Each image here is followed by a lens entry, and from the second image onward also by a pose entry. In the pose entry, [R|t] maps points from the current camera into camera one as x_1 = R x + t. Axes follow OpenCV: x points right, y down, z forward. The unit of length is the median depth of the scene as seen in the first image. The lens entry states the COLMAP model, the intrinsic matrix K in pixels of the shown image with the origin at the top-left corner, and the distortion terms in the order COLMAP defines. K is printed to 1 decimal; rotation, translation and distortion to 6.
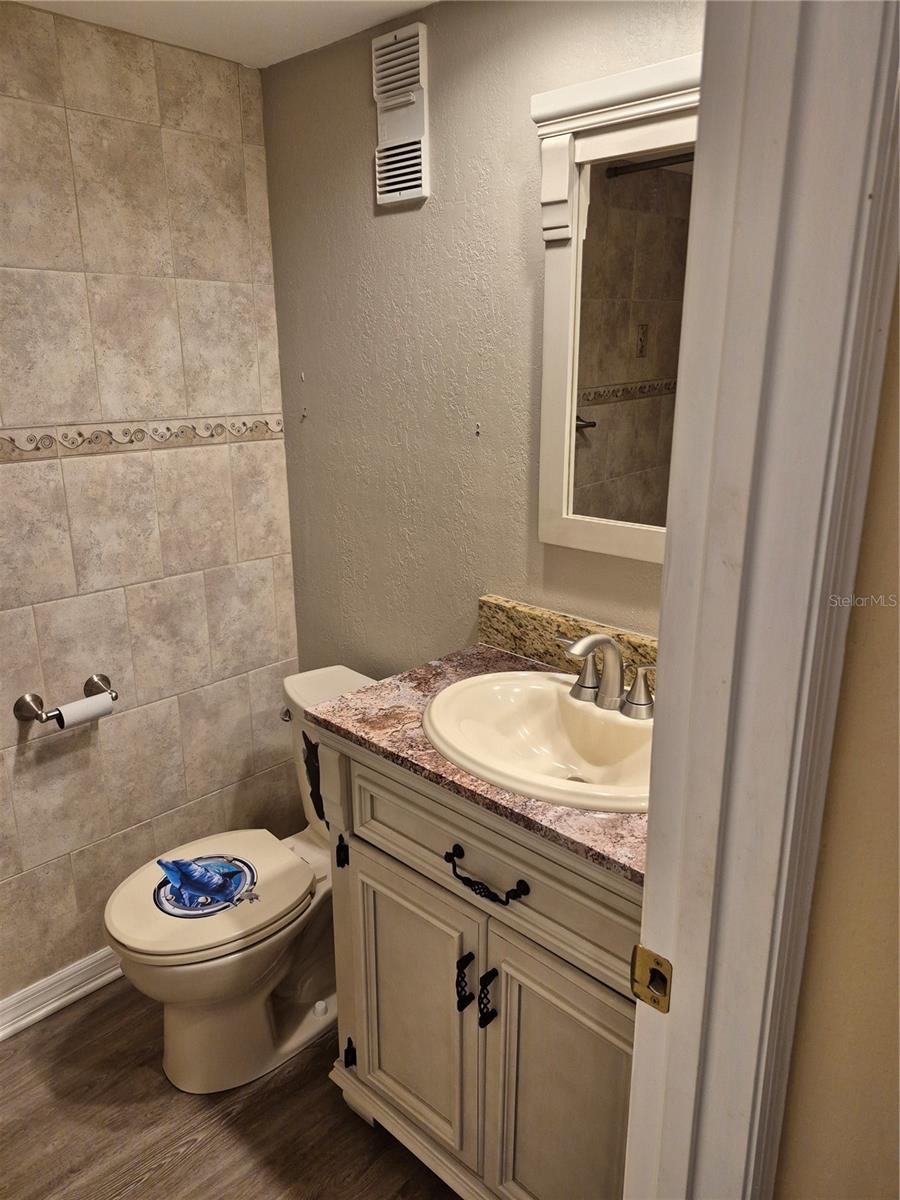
lens RADIAL K [[841.3, 0, 449.6], [0, 841.3, 590.3], [0, 0, 1]] dist [0.071190, -0.075572]
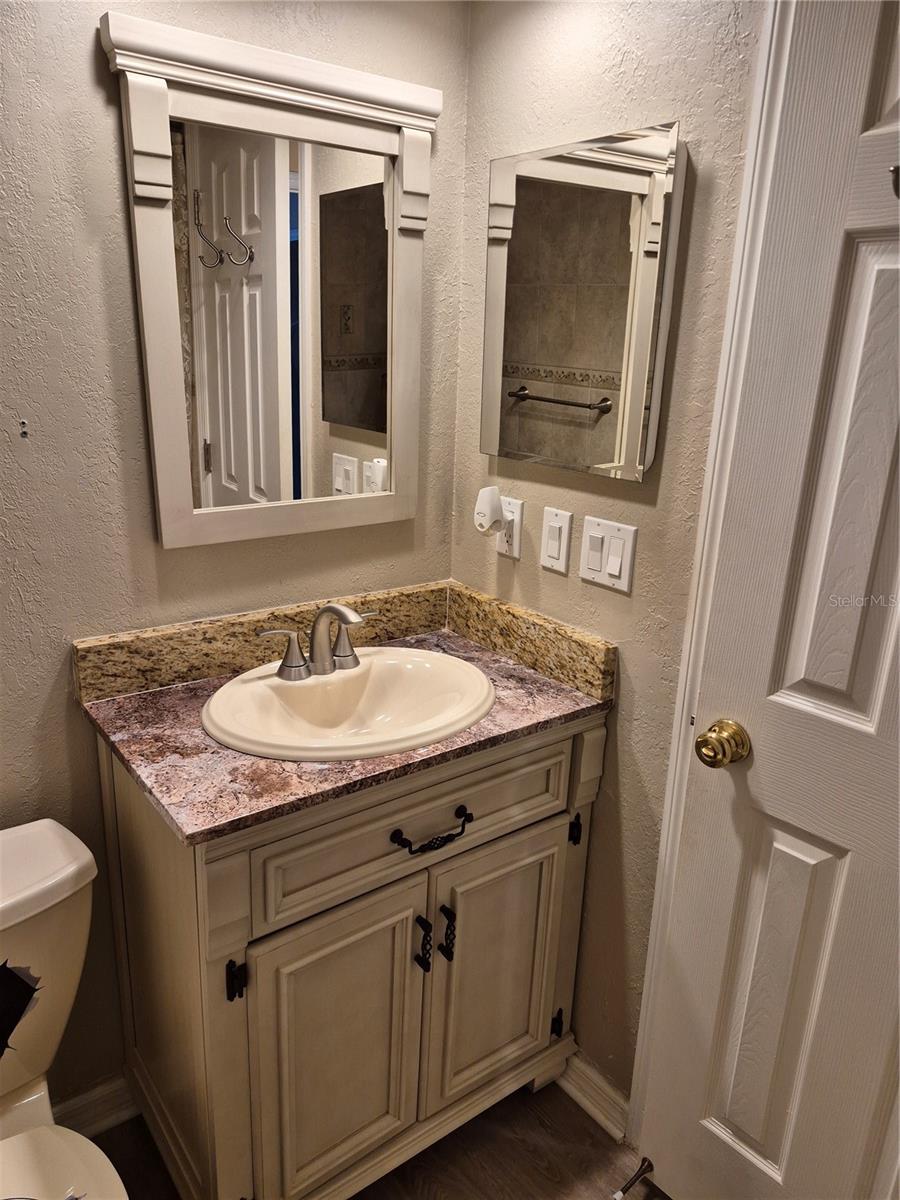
lens RADIAL K [[841.3, 0, 450.9], [0, 841.3, 605.2], [0, 0, 1]] dist [0.071190, -0.075572]
pose [[0.146204, -0.287349, 0.946602, -0.776029], [0.241077, 0.938385, 0.247620, -0.167038], [-0.959430, 0.192001, 0.206469, 0.615175]]
